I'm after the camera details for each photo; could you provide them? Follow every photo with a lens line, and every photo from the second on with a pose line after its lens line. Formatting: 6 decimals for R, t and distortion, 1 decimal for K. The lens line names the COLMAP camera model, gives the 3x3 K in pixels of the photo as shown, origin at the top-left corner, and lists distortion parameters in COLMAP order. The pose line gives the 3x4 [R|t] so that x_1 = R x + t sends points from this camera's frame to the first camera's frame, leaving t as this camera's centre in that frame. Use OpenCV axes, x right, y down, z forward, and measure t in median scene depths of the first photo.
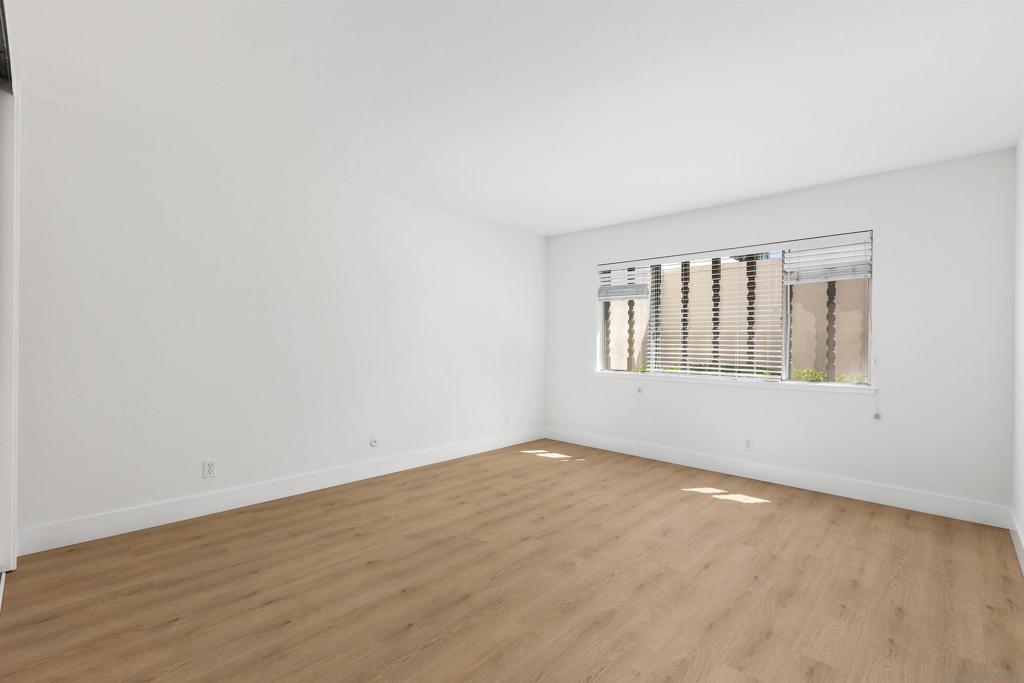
lens RADIAL K [[453.6, 0, 509.6], [0, 453.6, 344.1], [0, 0, 1]] dist [-0.005951, -0.000171]
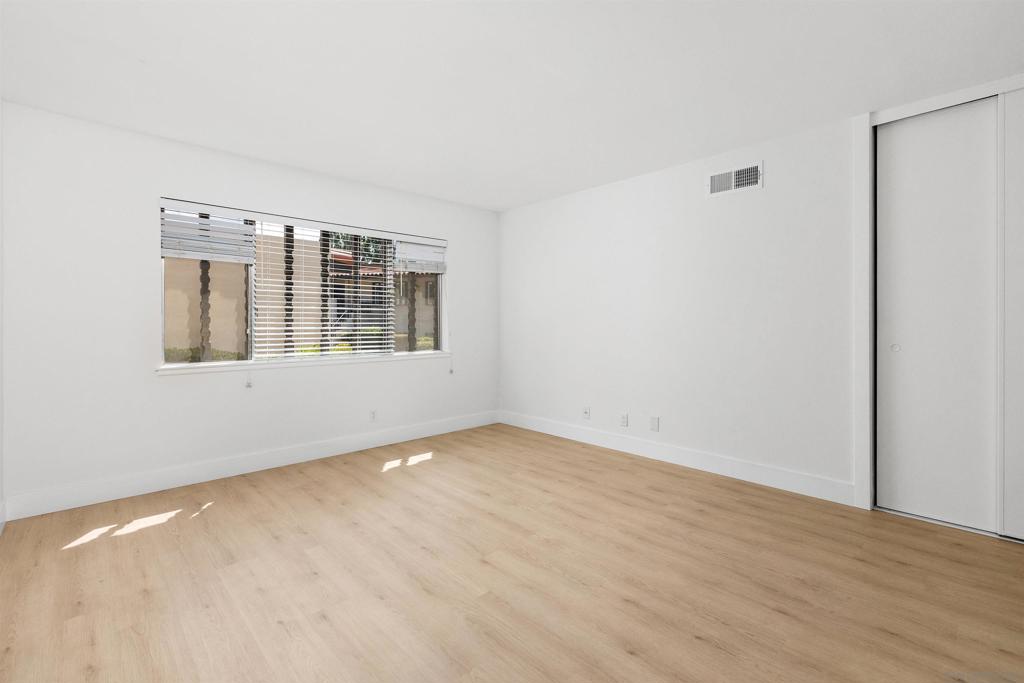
lens RADIAL K [[456.6, 0, 518.0], [0, 456.6, 327.1], [0, 0, 1]] dist [-0.004689, -0.000657]
pose [[0.034155, -0.013497, 0.999325, -0.645881], [0.006233, 0.999892, 0.013292, 0.001321], [-0.999397, 0.005775, 0.034235, 0.766385]]
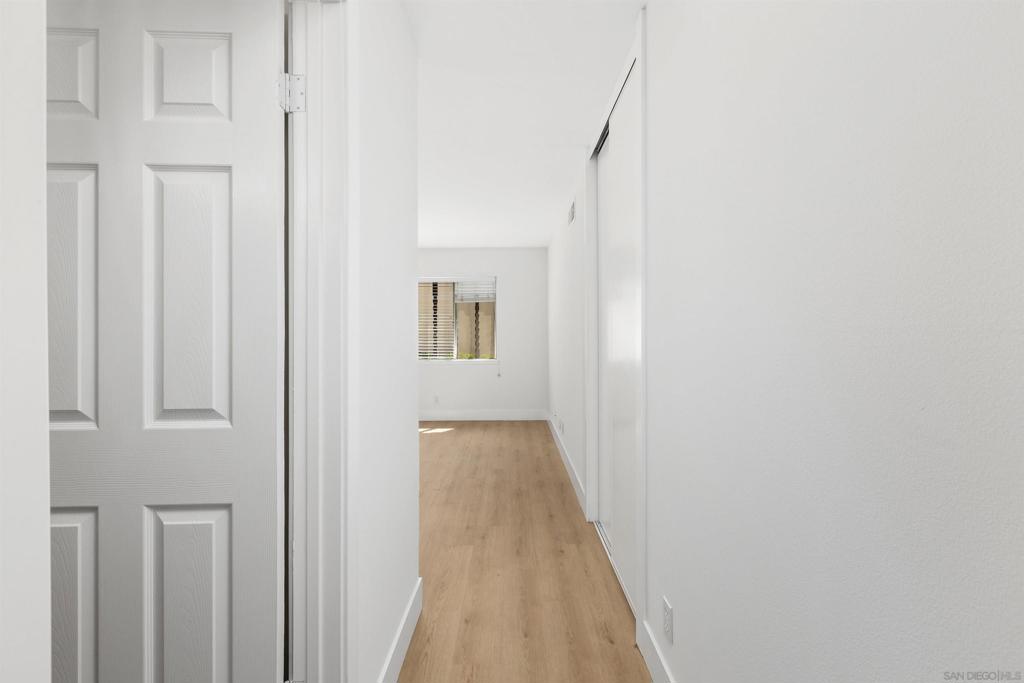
lens RADIAL K [[452.1, 0, 515.8], [0, 452.1, 334.4], [0, 0, 1]] dist [-0.001471, 0.000032]
pose [[0.709511, -0.004981, 0.704676, -0.495945], [0.009514, 0.999952, -0.002511, -0.006362], [-0.704630, 0.008486, 0.709524, -0.418841]]
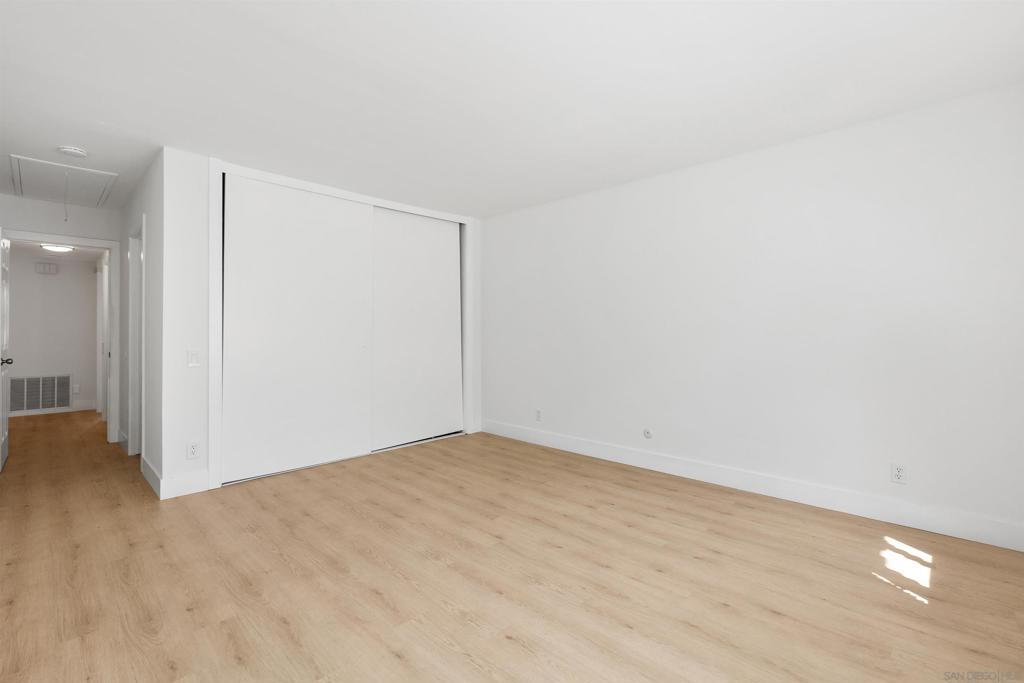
lens RADIAL K [[458.4, 0, 517.0], [0, 458.4, 341.1], [0, 0, 1]] dist [-0.000831, -0.000270]
pose [[0.005799, 0.011794, -0.999914, 0.823378], [-0.001557, 0.999929, 0.011785, 0.010620], [0.999982, 0.001488, 0.005817, 0.867479]]
